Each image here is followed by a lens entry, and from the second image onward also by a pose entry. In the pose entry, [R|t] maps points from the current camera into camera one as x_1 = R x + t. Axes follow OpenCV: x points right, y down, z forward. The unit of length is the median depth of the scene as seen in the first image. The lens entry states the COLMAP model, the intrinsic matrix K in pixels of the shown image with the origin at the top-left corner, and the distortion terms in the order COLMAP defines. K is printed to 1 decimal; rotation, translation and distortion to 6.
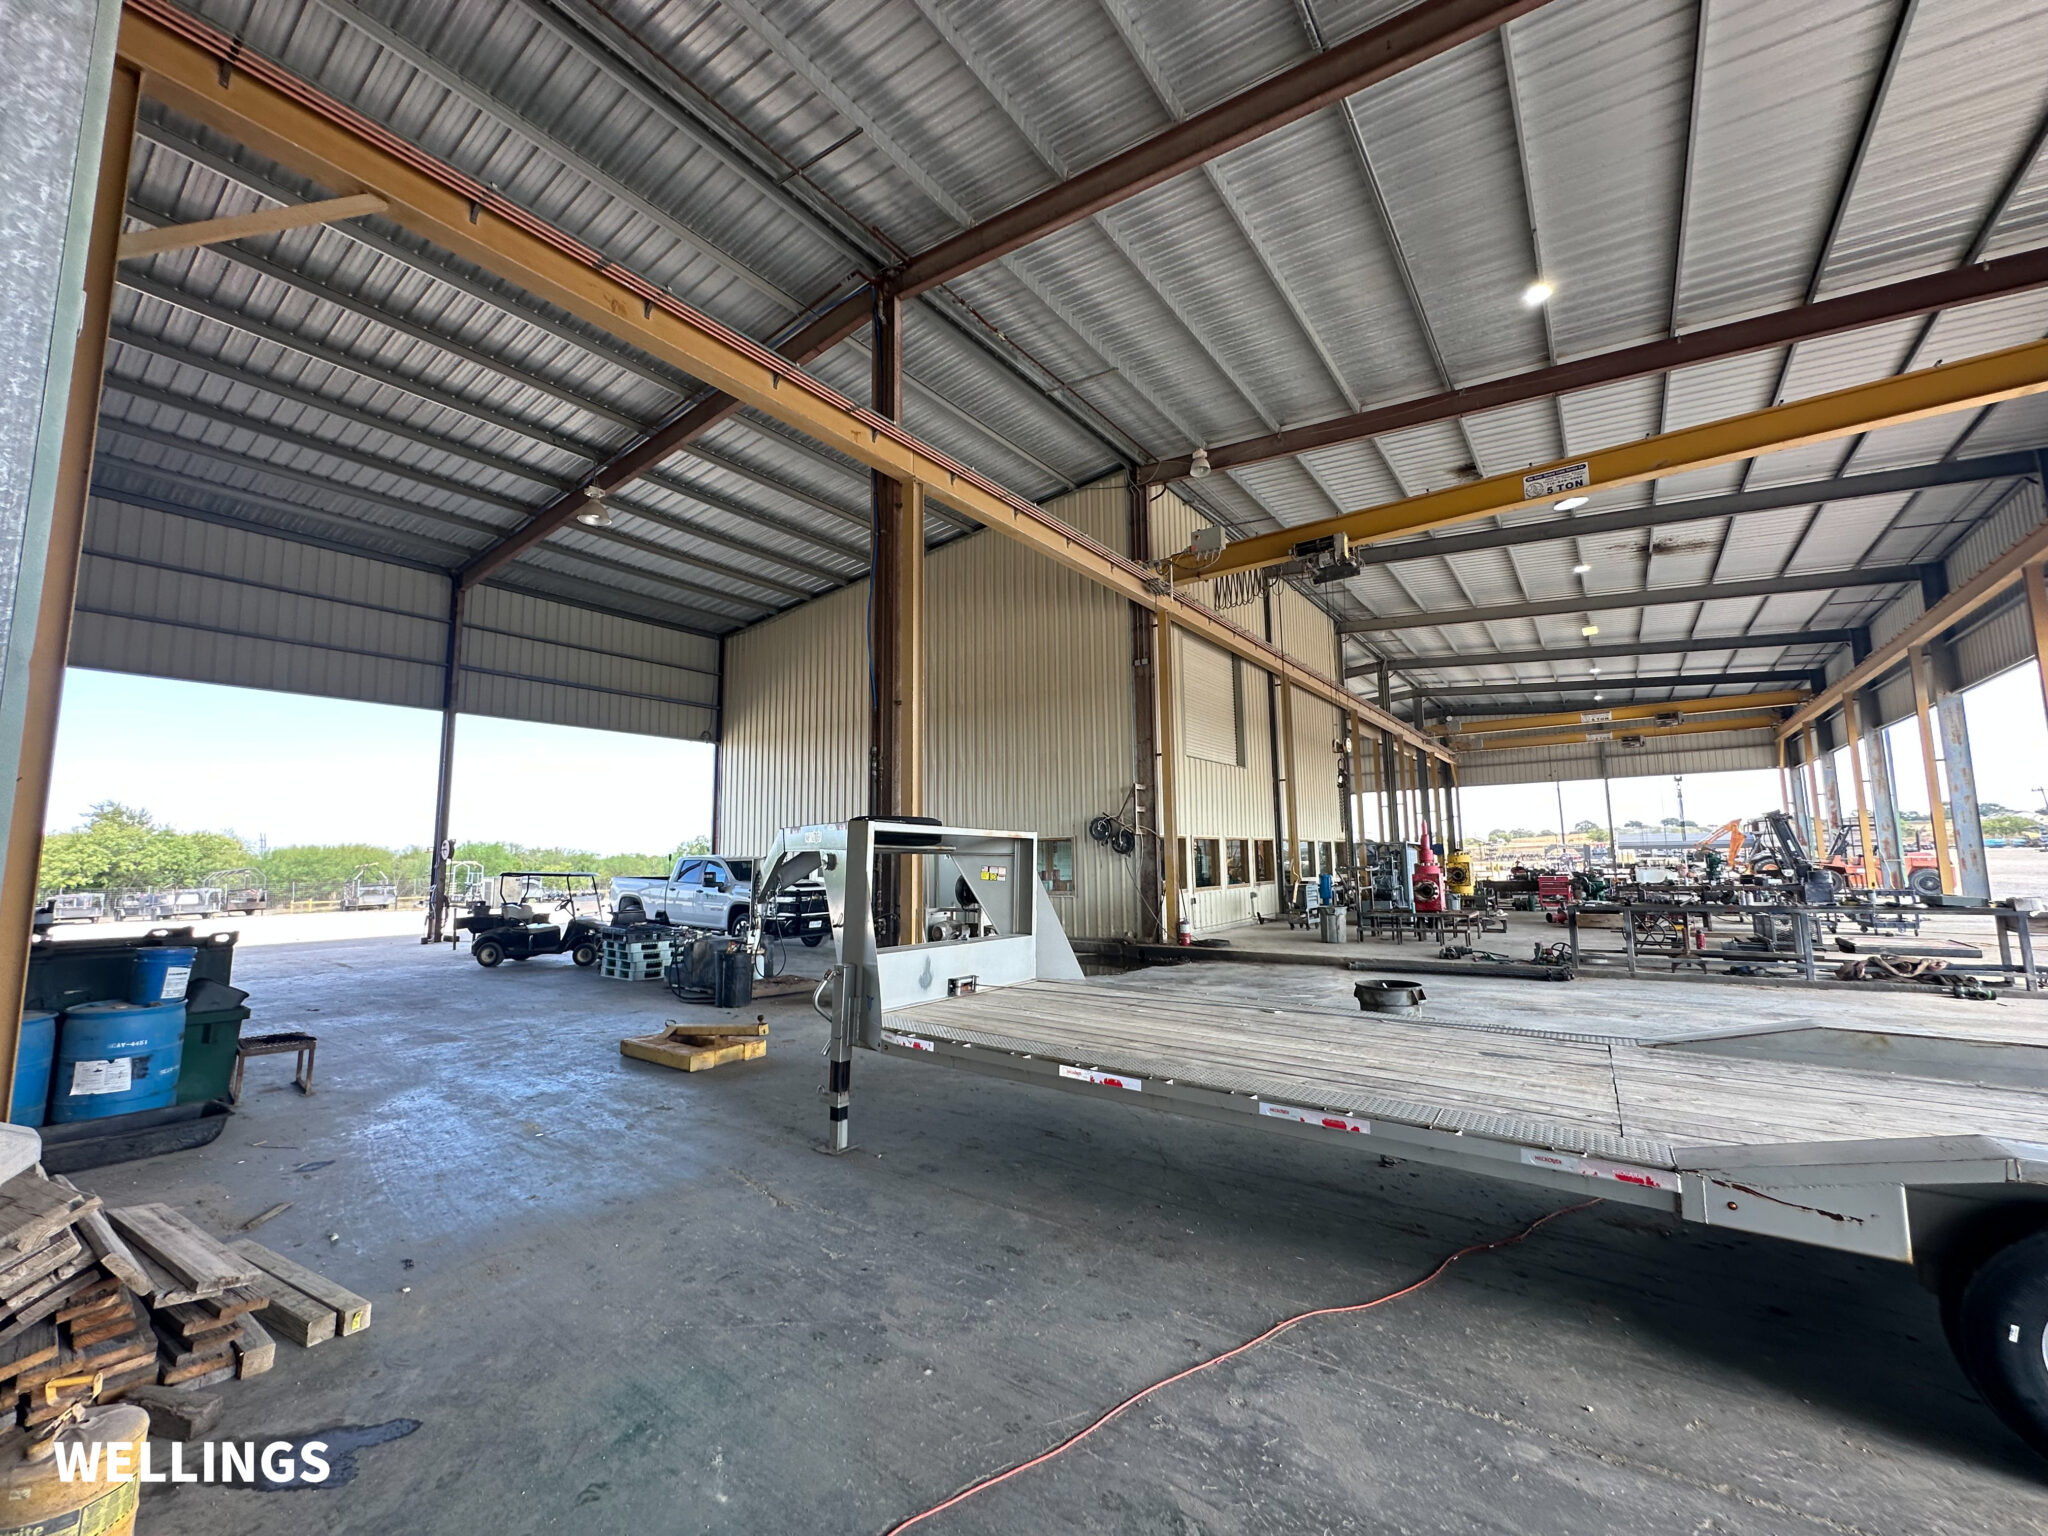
lens RADIAL K [[825.1, 0, 1017.8], [0, 825.1, 768.1], [0, 0, 1]] dist [-0.005296, 0.001093]
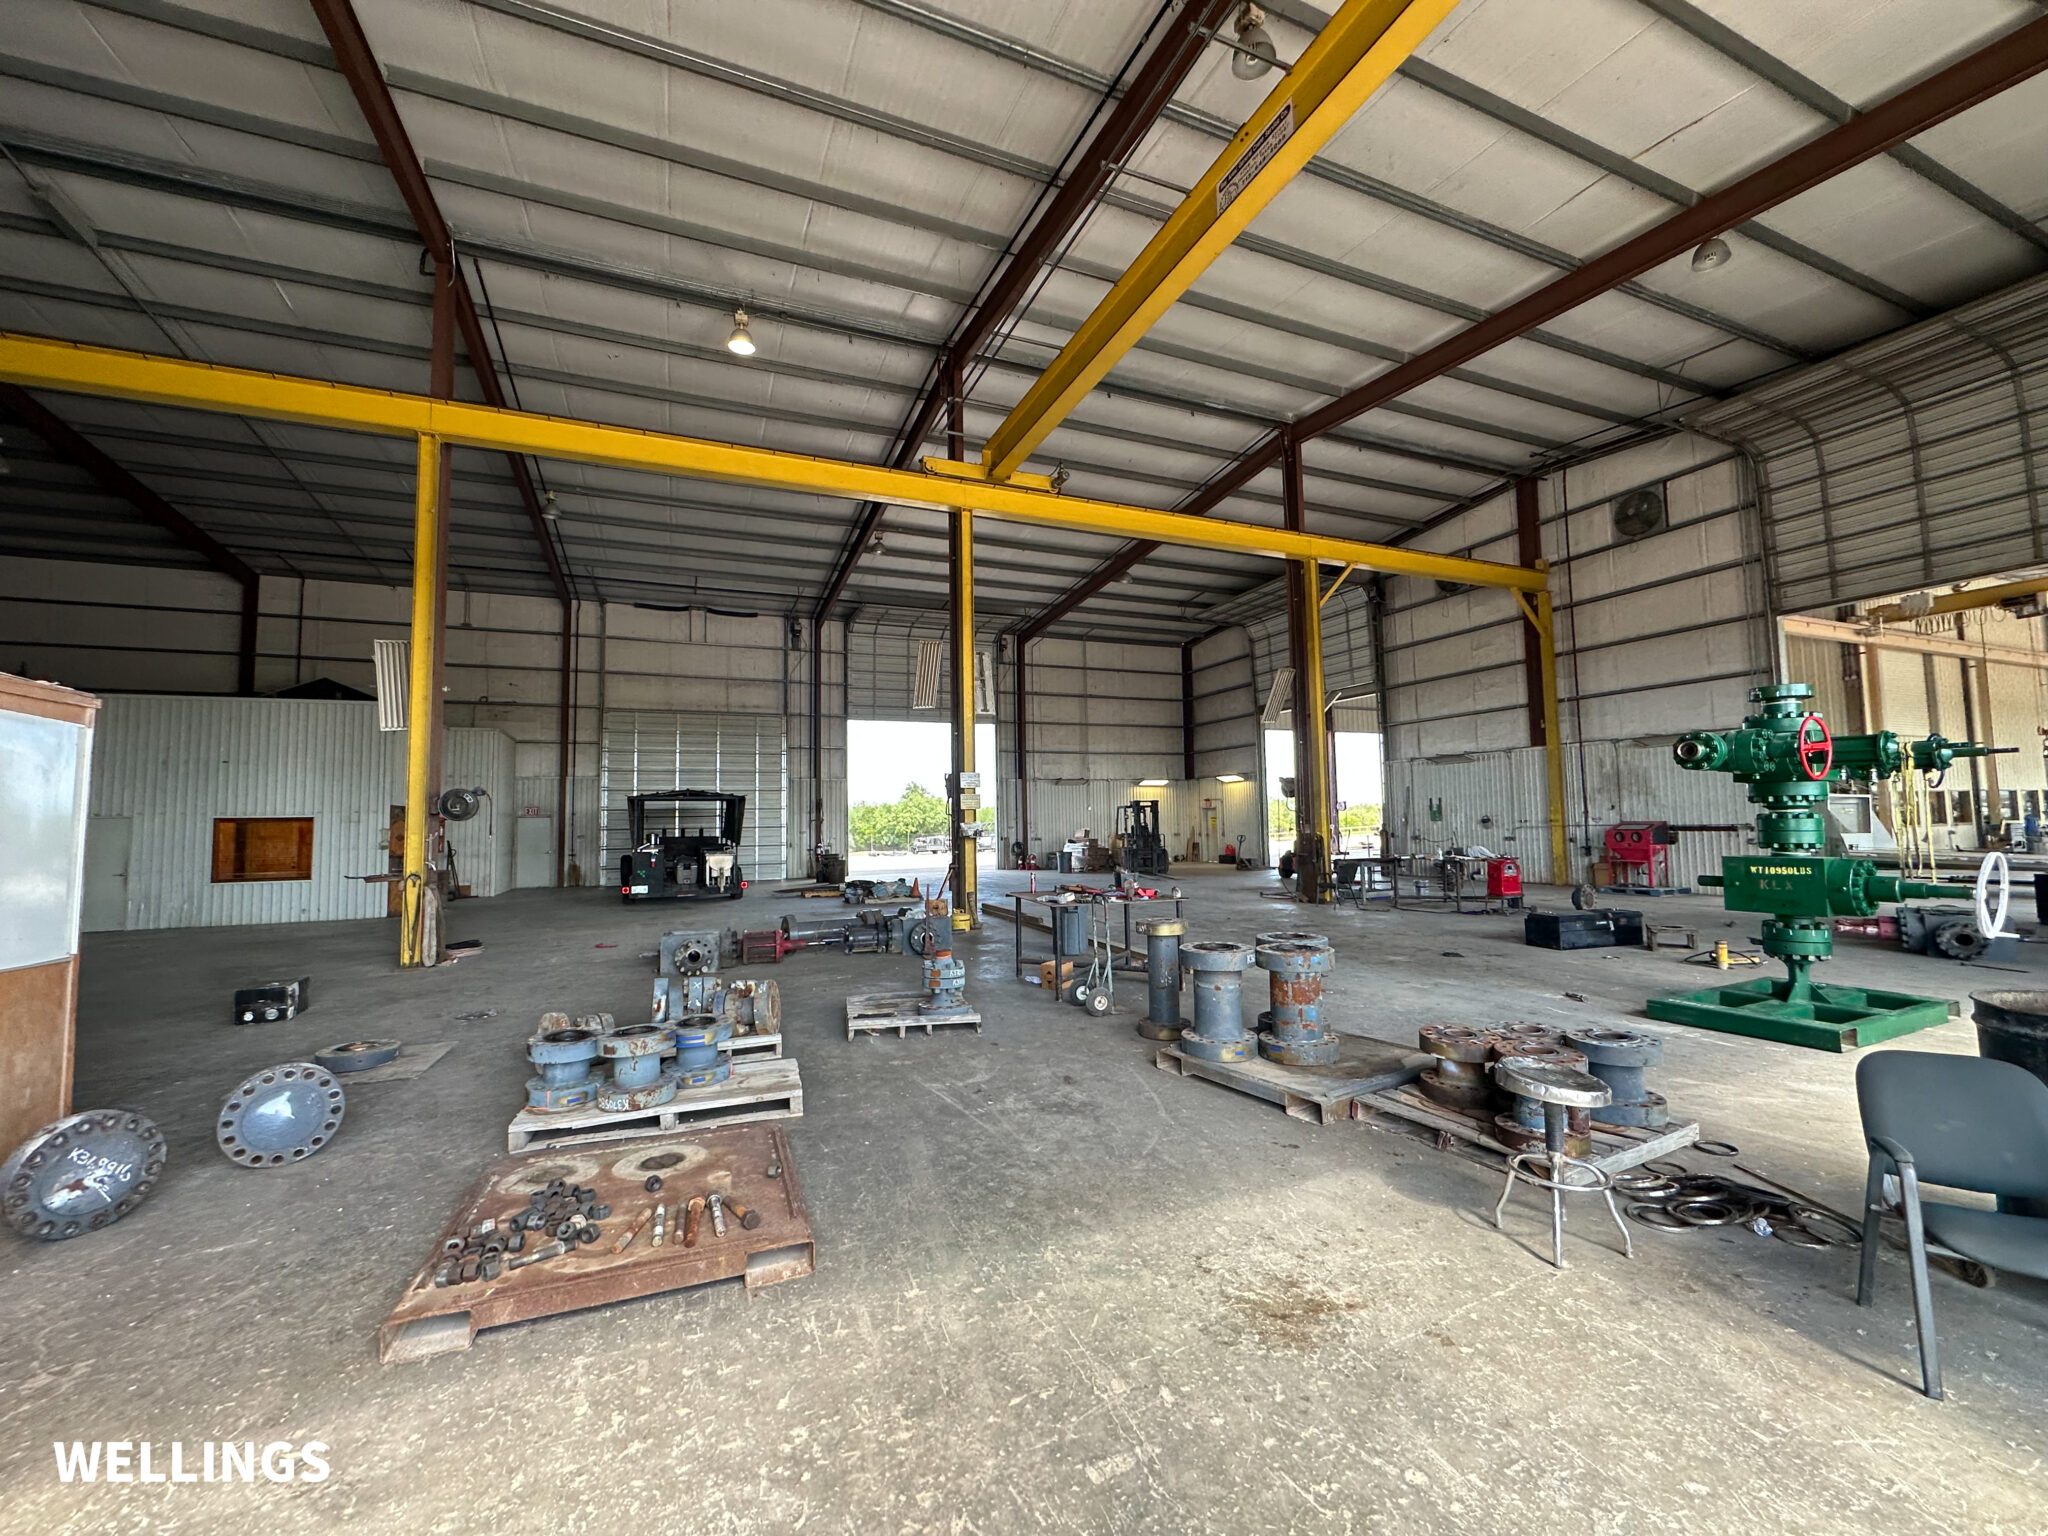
lens RADIAL K [[825.1, 0, 1016.5], [0, 825.1, 770.8], [0, 0, 1]] dist [-0.005296, 0.001093]
pose [[0.859566, -0.034471, -0.509861, -0.581470], [0.063763, 0.997160, 0.040079, -0.166034], [0.507031, -0.066961, 0.859323, -1.570149]]
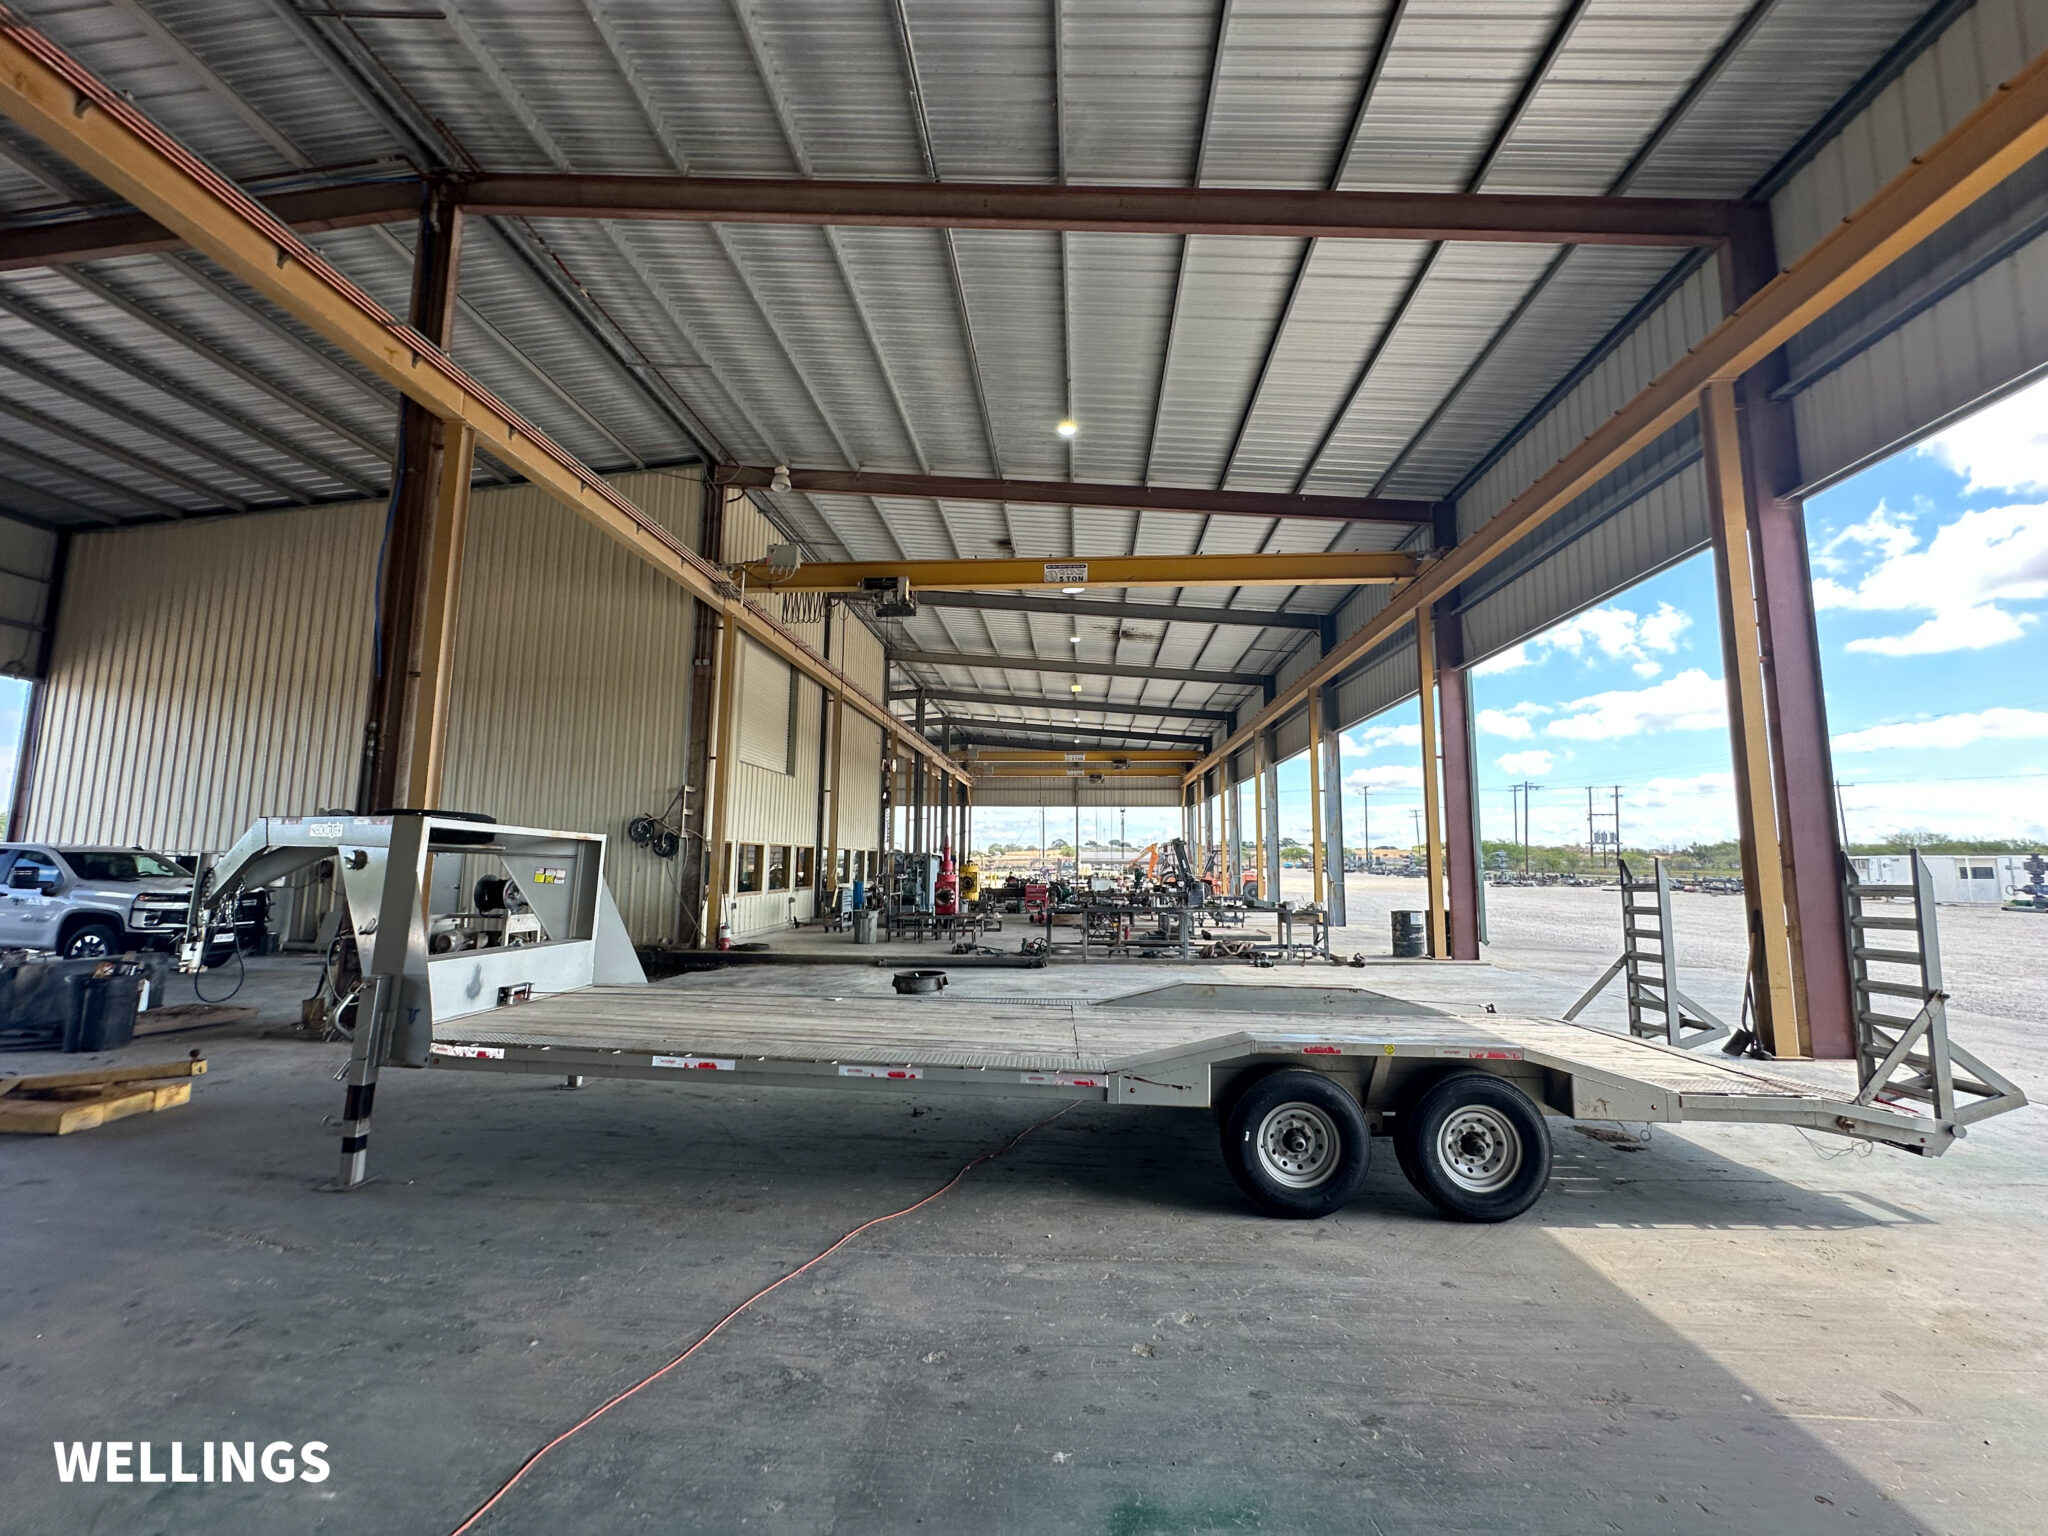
lens RADIAL K [[825.1, 0, 1026.9], [0, 825.1, 769.7], [0, 0, 1]] dist [-0.005296, 0.001093]
pose [[0.844478, 0.082924, 0.529131, -0.045719], [-0.080344, 0.996376, -0.027923, -0.006838], [-0.529529, -0.018932, 0.848080, -0.053820]]
